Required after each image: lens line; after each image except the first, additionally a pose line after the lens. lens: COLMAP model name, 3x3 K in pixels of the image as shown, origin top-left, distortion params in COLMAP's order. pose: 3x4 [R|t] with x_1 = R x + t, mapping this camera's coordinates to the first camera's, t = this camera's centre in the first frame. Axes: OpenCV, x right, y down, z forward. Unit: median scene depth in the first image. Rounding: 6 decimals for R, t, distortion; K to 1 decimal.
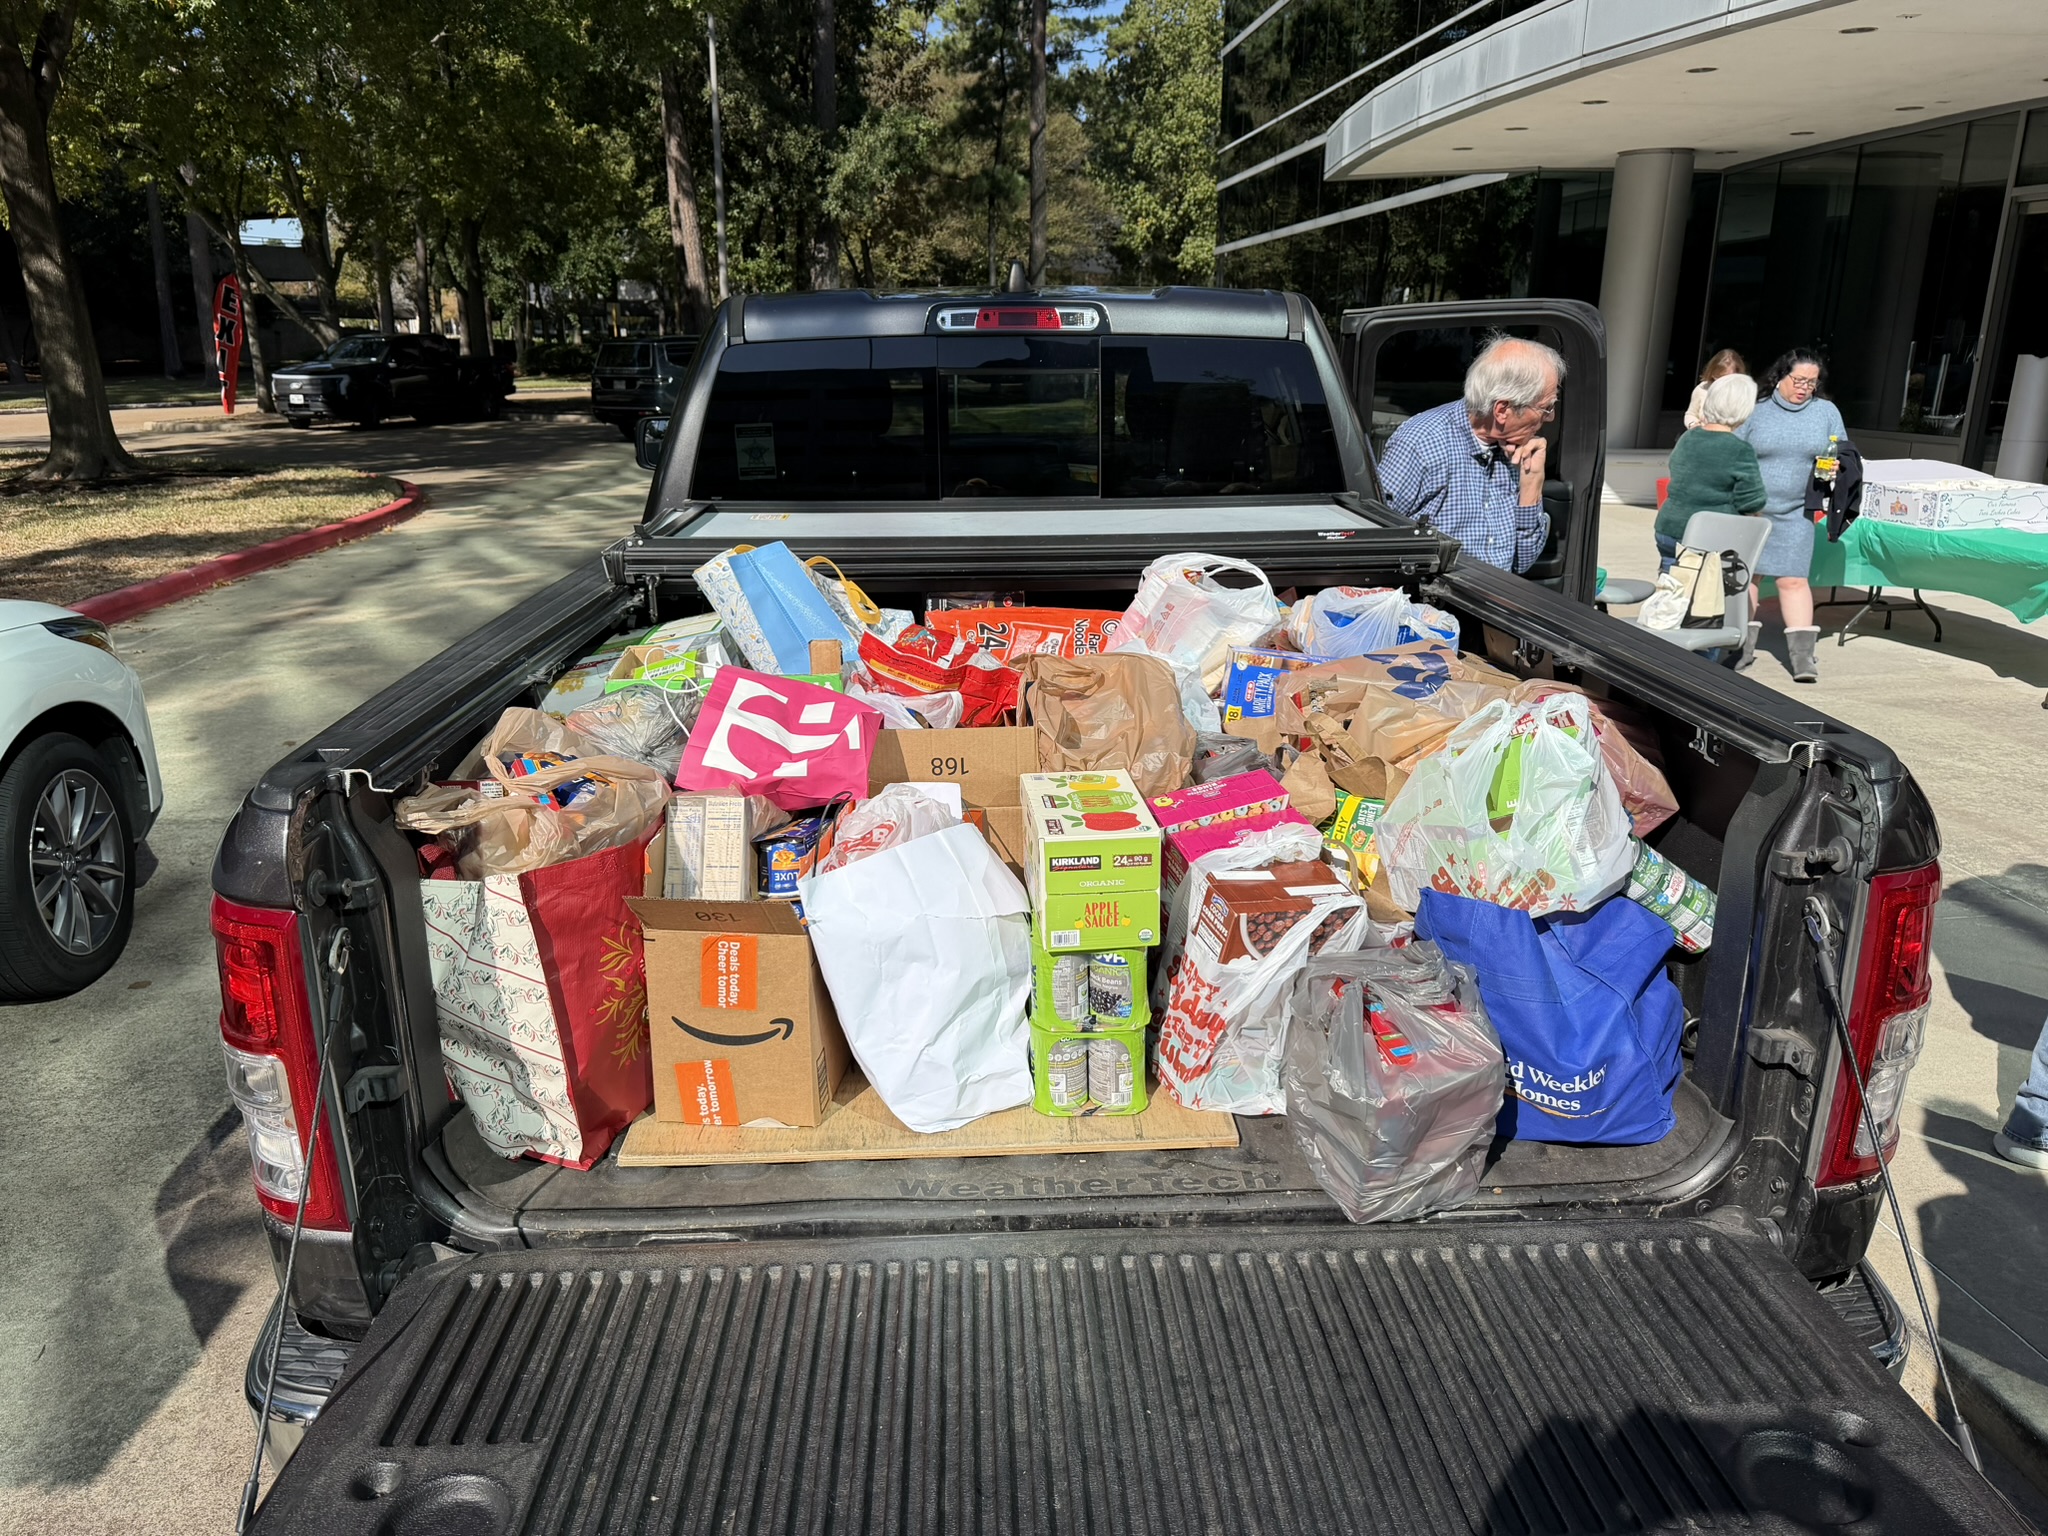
lens RADIAL K [[1510.1, 0, 1024.0], [0, 1510.1, 768.0], [0, 0, 1]] dist [0.000160, -0.005961]
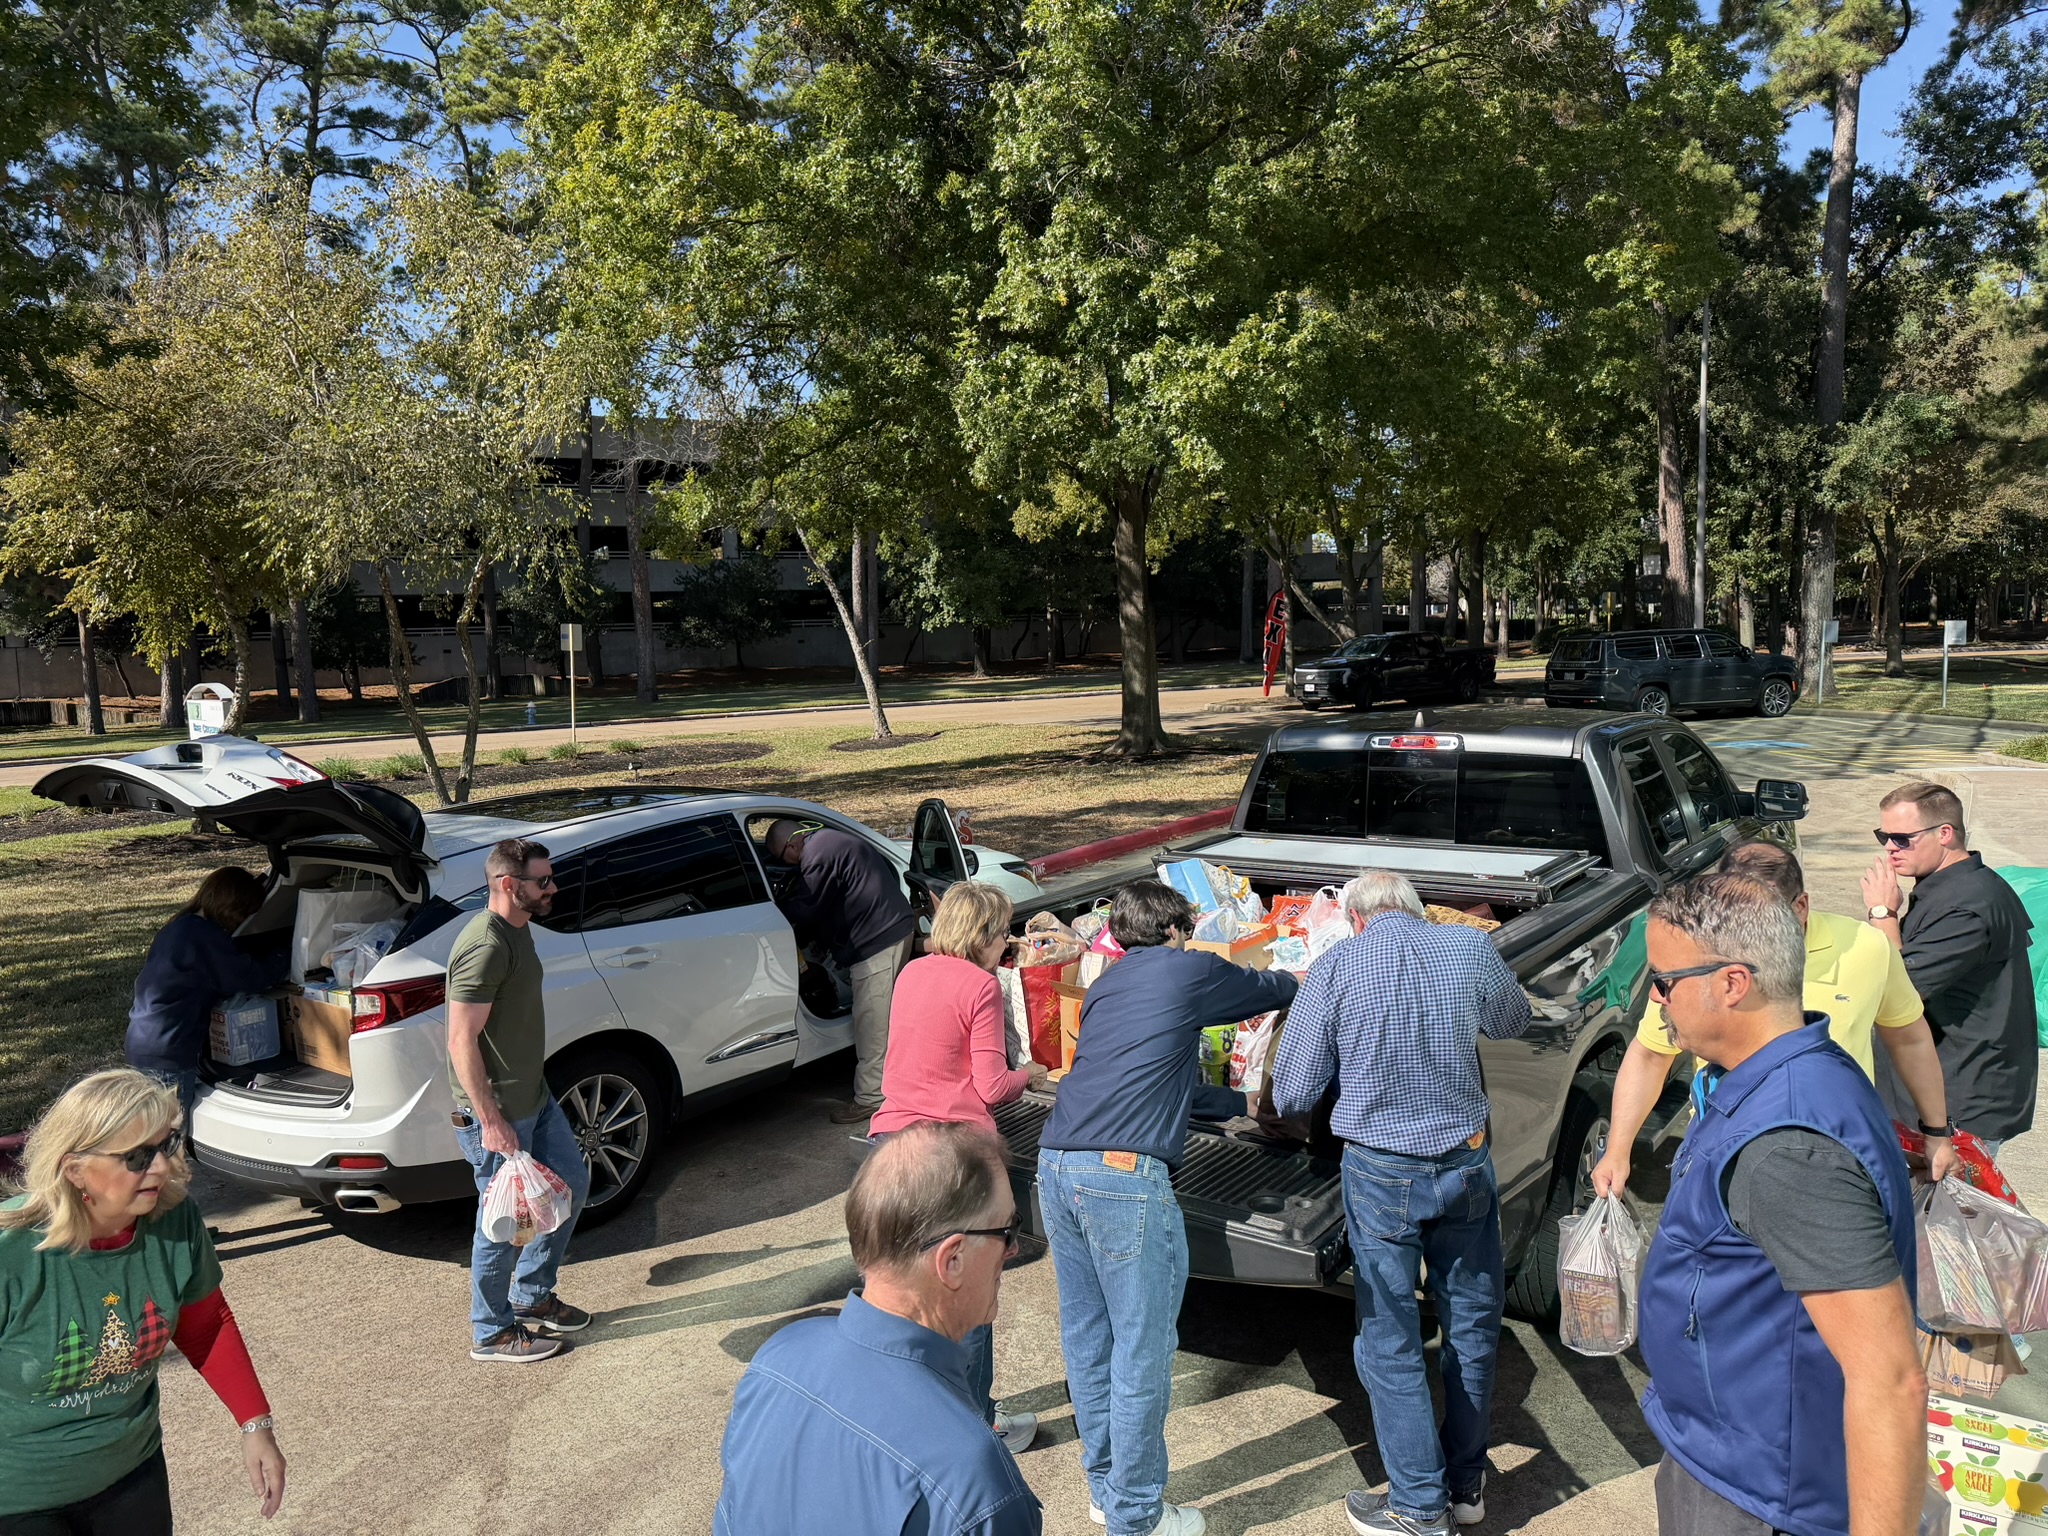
lens RADIAL K [[1510.1, 0, 1024.0], [0, 1510.1, 768.0], [0, 0, 1]] dist [0.000160, -0.005961]
pose [[0.782161, 0.037282, -0.621960, 0.095457], [-0.139685, 0.983292, -0.116724, 0.001742], [0.607217, 0.178175, 0.774300, -0.087611]]
